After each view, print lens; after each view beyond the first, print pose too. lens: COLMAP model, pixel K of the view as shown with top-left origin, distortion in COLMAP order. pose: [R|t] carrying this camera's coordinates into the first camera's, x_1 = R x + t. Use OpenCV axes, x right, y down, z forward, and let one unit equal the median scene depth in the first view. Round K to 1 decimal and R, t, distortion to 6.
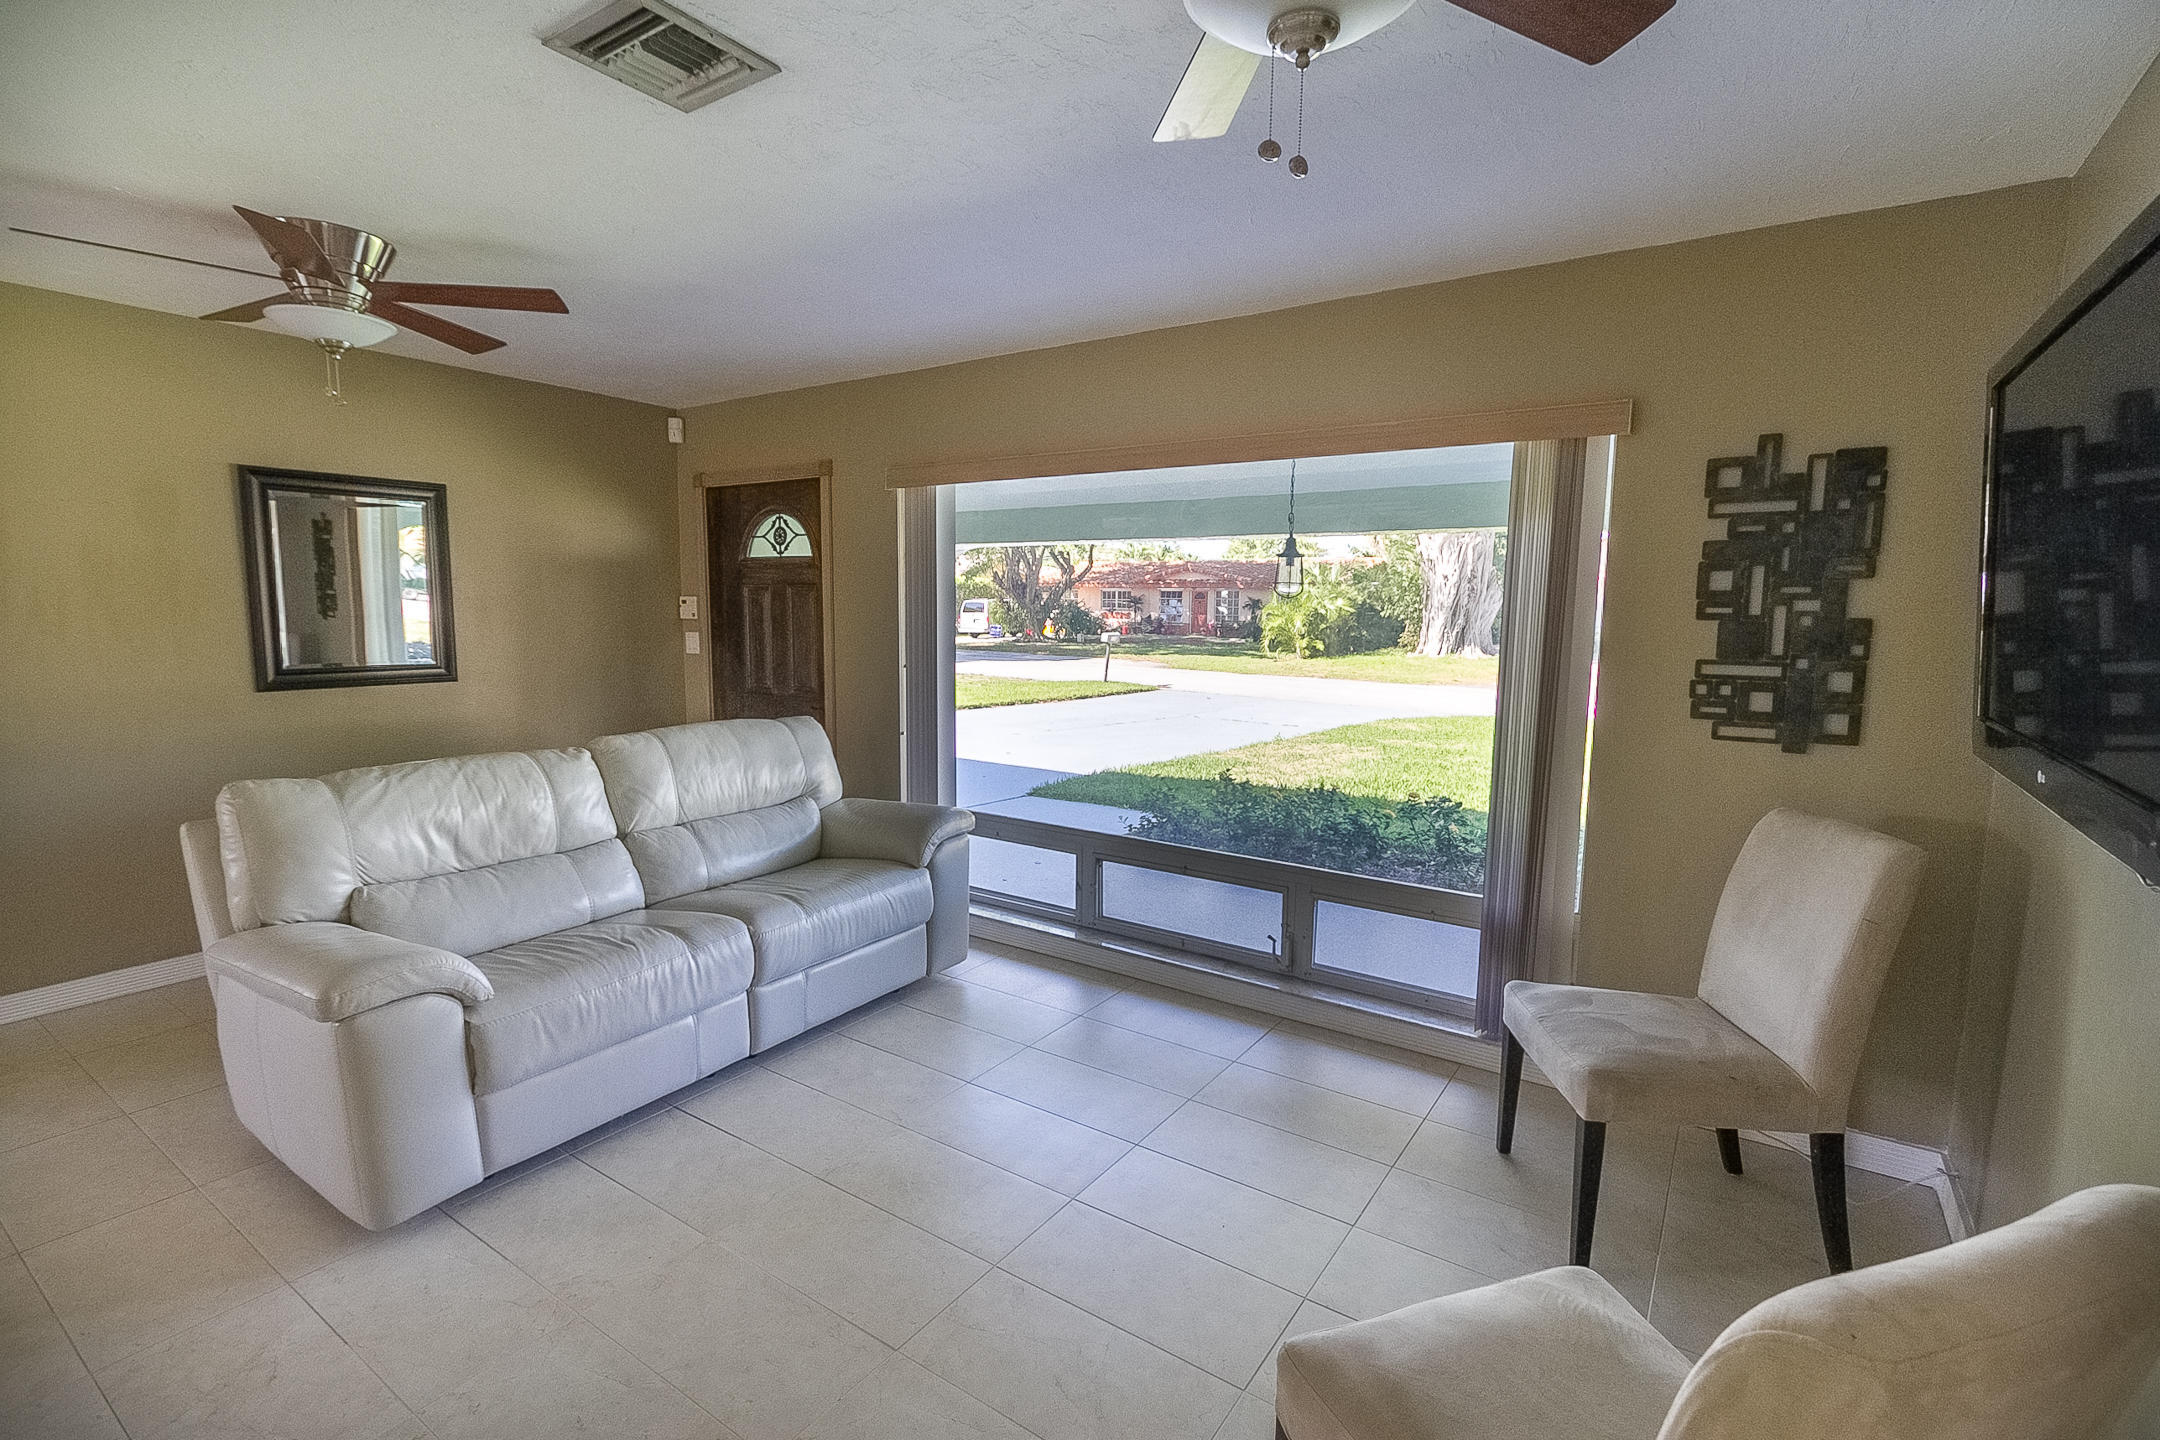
lens RADIAL K [[982.0, 0, 1082.5], [0, 982.0, 715.3], [0, 0, 1]] dist [0.011036, -0.003321]
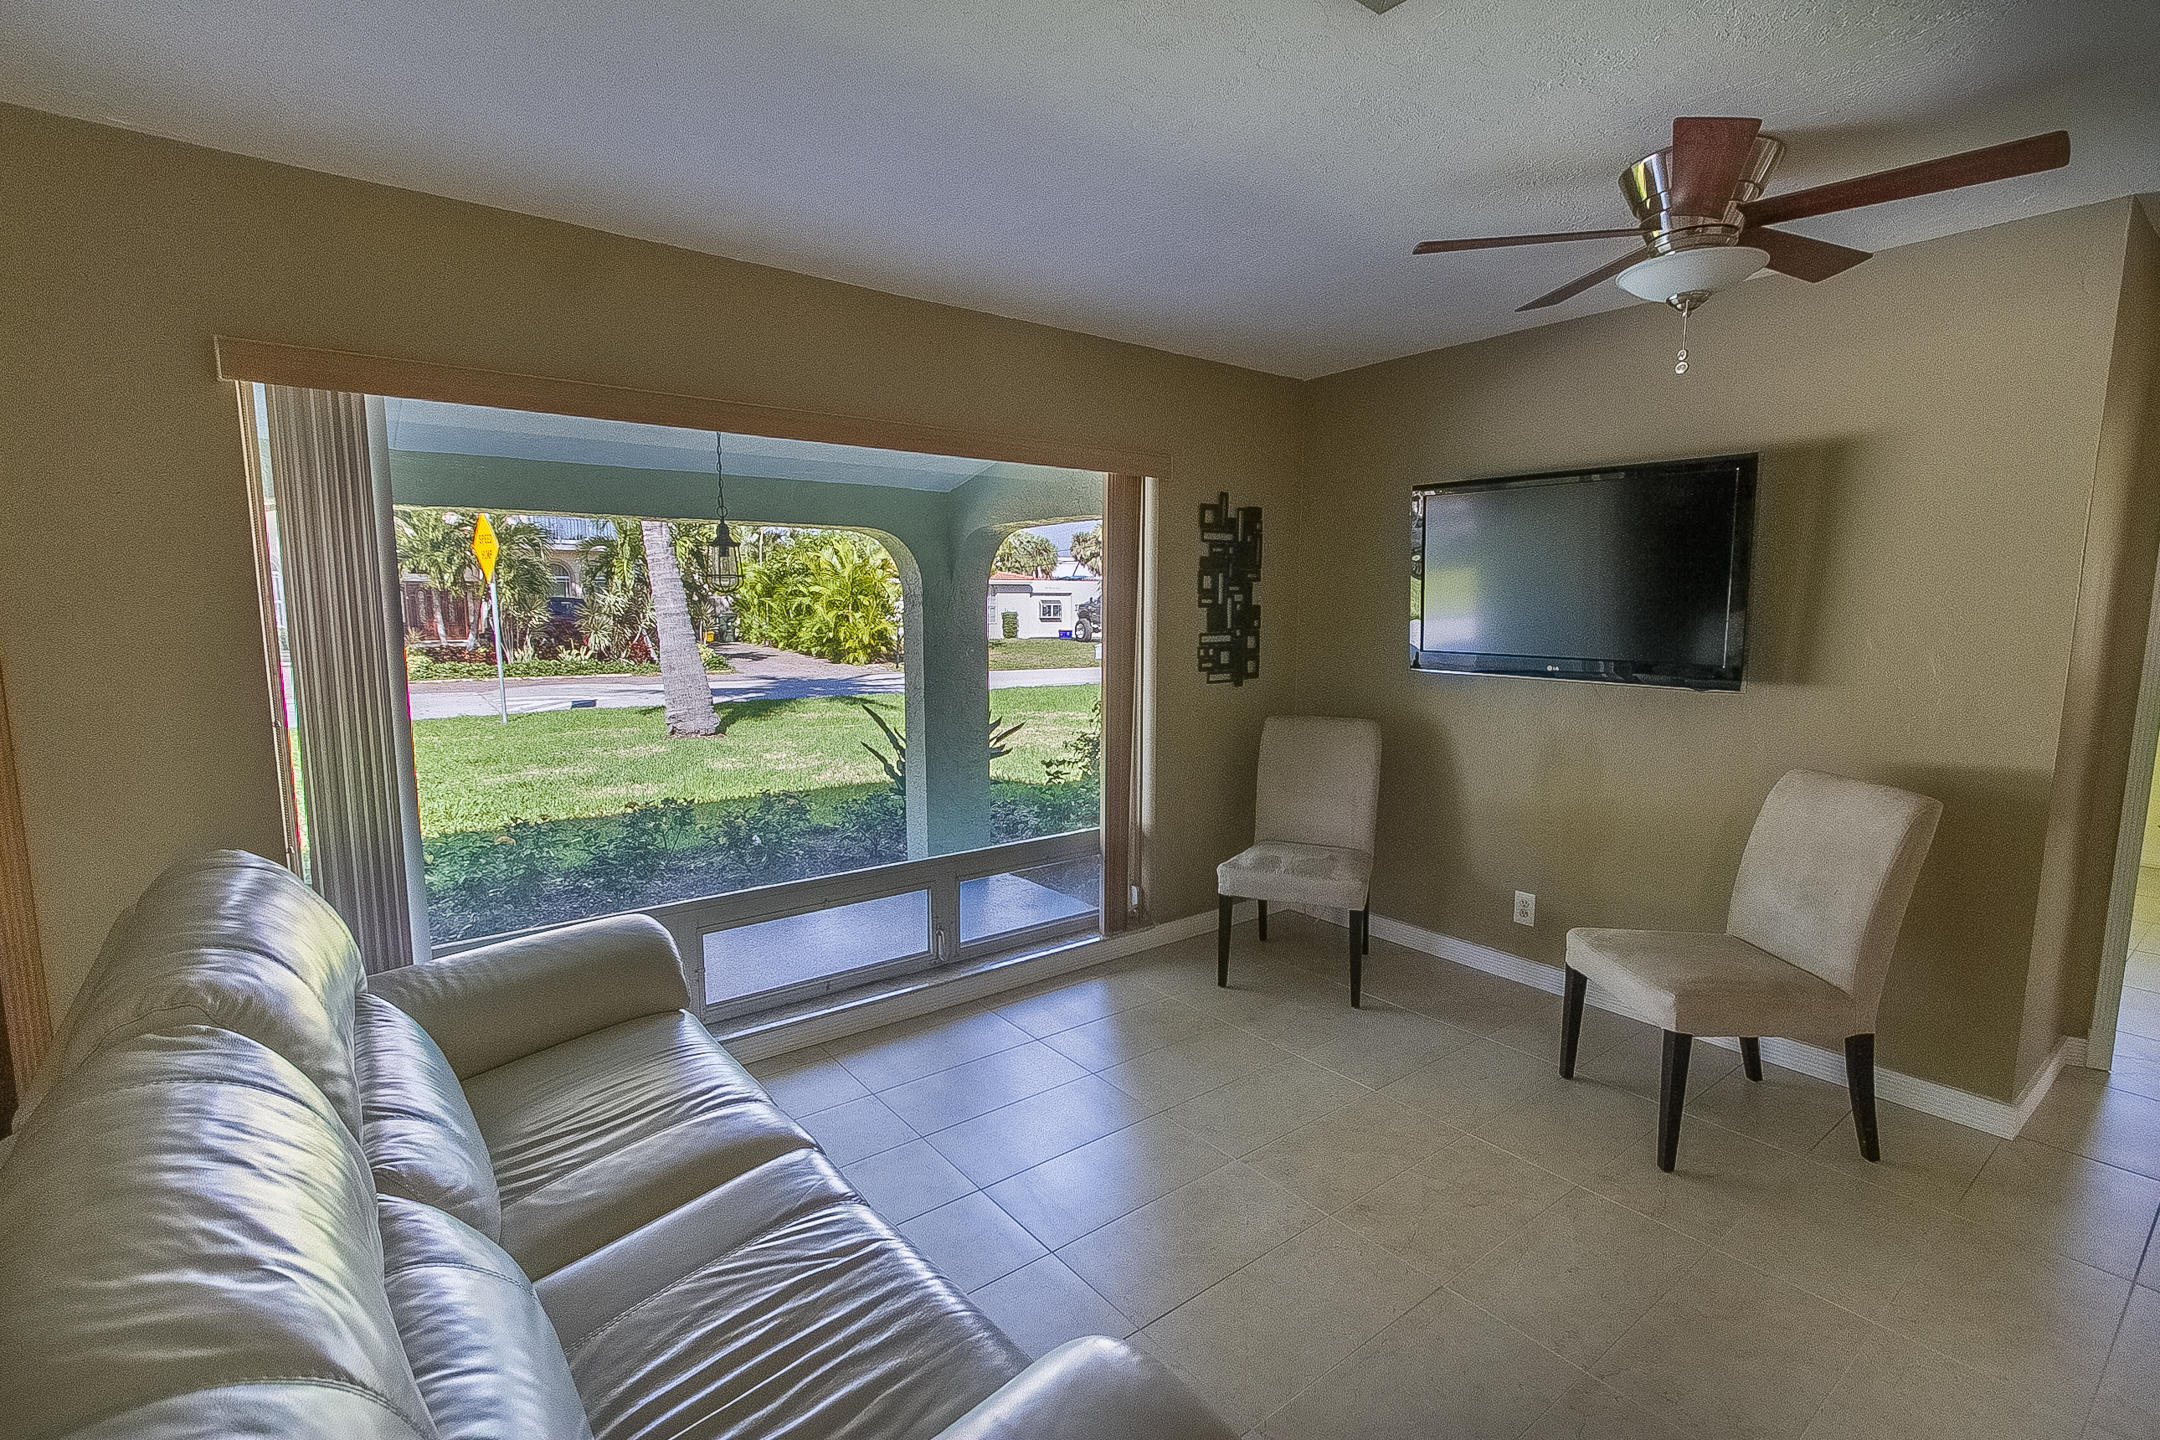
lens RADIAL K [[982.0, 0, 1080.1], [0, 982.0, 714.5], [0, 0, 1]] dist [0.011036, -0.003321]
pose [[0.308734, -0.117825, 0.943823, -0.914388], [0.111781, 0.989916, 0.087014, -0.087401], [-0.944557, 0.078637, 0.318791, 0.714778]]
